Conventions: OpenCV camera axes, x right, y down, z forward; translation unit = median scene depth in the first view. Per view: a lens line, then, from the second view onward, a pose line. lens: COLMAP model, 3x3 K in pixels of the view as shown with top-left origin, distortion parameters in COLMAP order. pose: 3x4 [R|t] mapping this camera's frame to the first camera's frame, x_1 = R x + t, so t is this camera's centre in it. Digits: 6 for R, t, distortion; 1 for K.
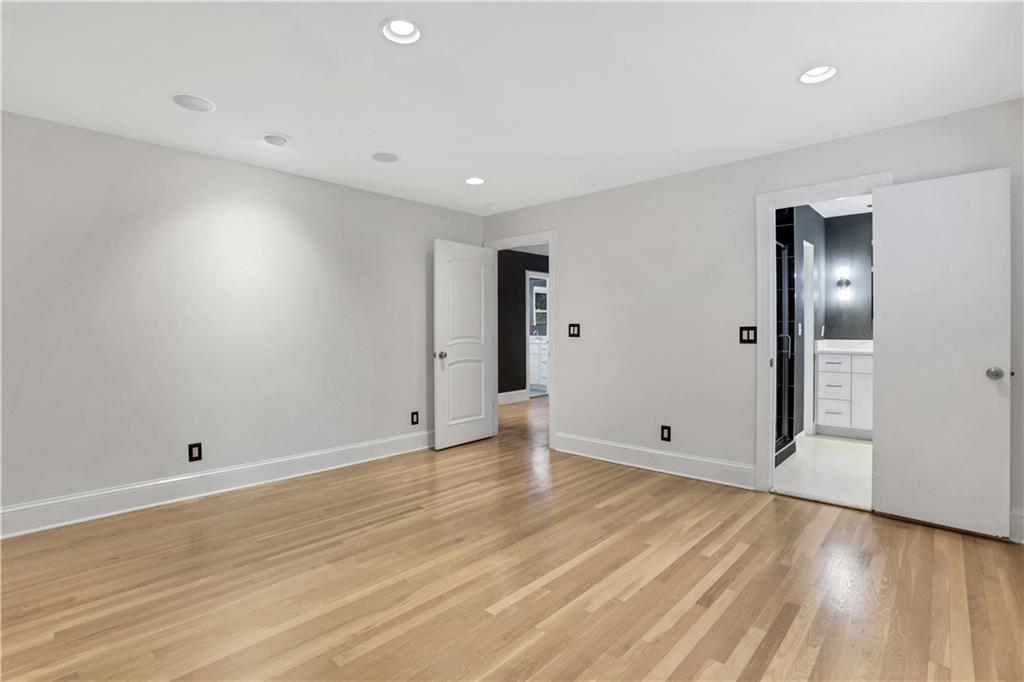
lens RADIAL K [[490.0, 0, 509.6], [0, 490.0, 332.1], [0, 0, 1]] dist [-0.048561, 0.001450]
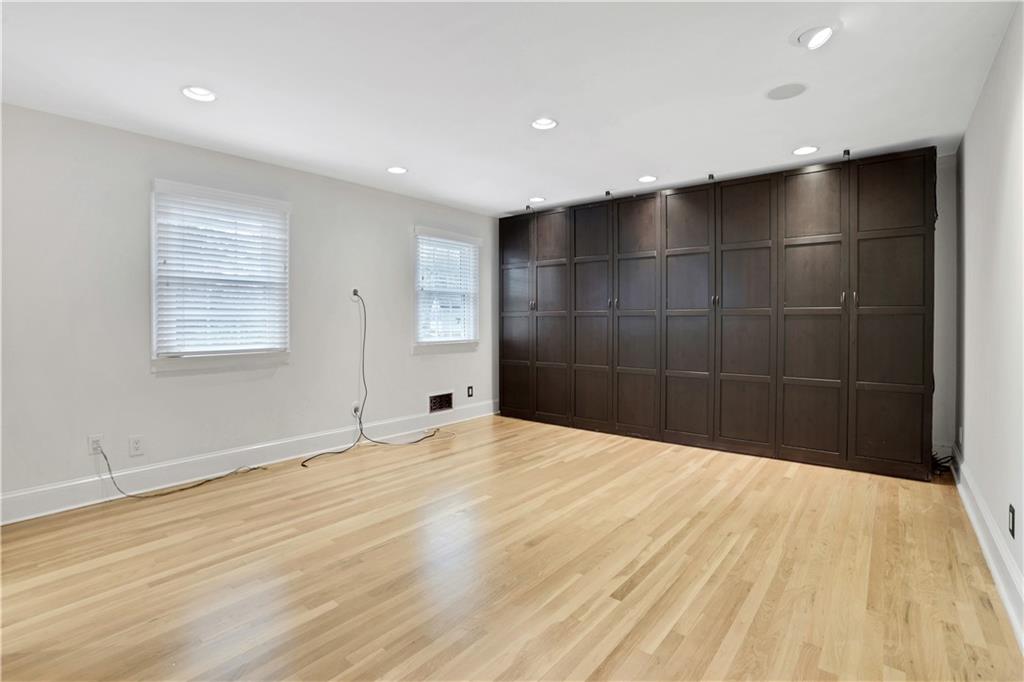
lens RADIAL K [[477.6, 0, 513.4], [0, 477.6, 337.2], [0, 0, 1]] dist [-0.081110, 0.000673]
pose [[-0.997427, 0.007936, -0.071244, -0.009051], [0.005940, 0.999585, 0.028186, 0.005319], [0.071438, 0.027690, -0.997061, 1.646515]]
